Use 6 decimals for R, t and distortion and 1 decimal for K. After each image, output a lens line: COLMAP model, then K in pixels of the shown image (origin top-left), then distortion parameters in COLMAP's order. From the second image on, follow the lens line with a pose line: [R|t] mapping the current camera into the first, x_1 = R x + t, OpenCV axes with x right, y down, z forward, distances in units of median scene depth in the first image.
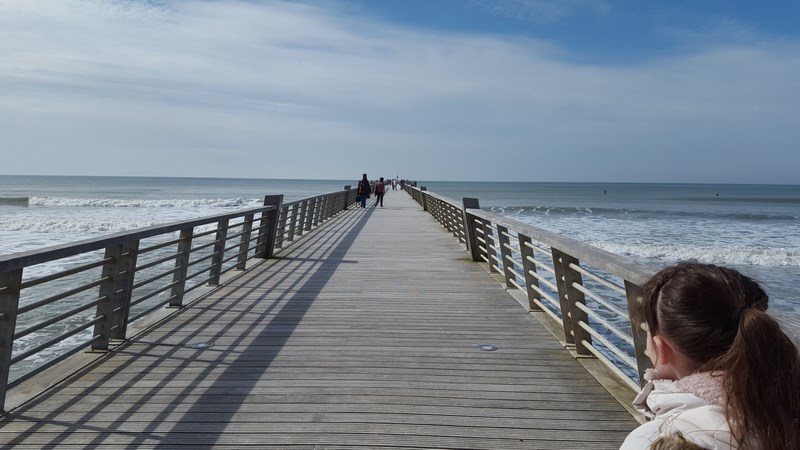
lens RADIAL K [[737.3, 0, 403.8], [0, 737.3, 231.5], [0, 0, 1]] dist [0.185459, -0.014222]
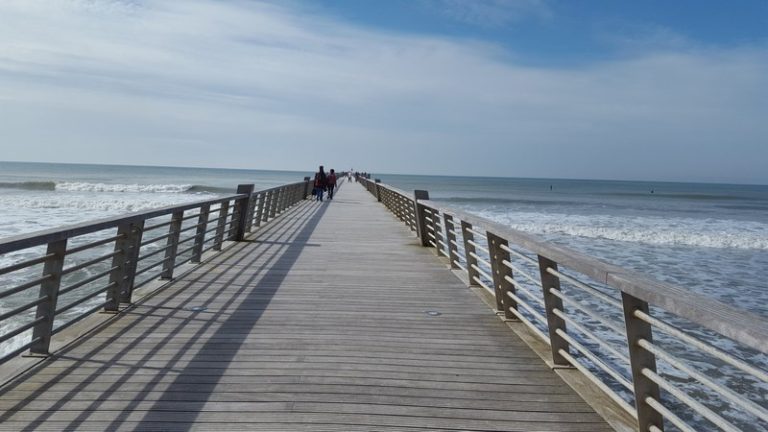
lens RADIAL K [[707.9, 0, 383.4], [0, 707.9, 220.0], [0, 0, 1]] dist [0.185459, -0.014222]
pose [[0.999149, 0.015257, 0.038316, -0.011280], [-0.015145, 0.999880, -0.003205, 0.006062], [-0.038360, 0.002622, 0.999261, -0.111919]]
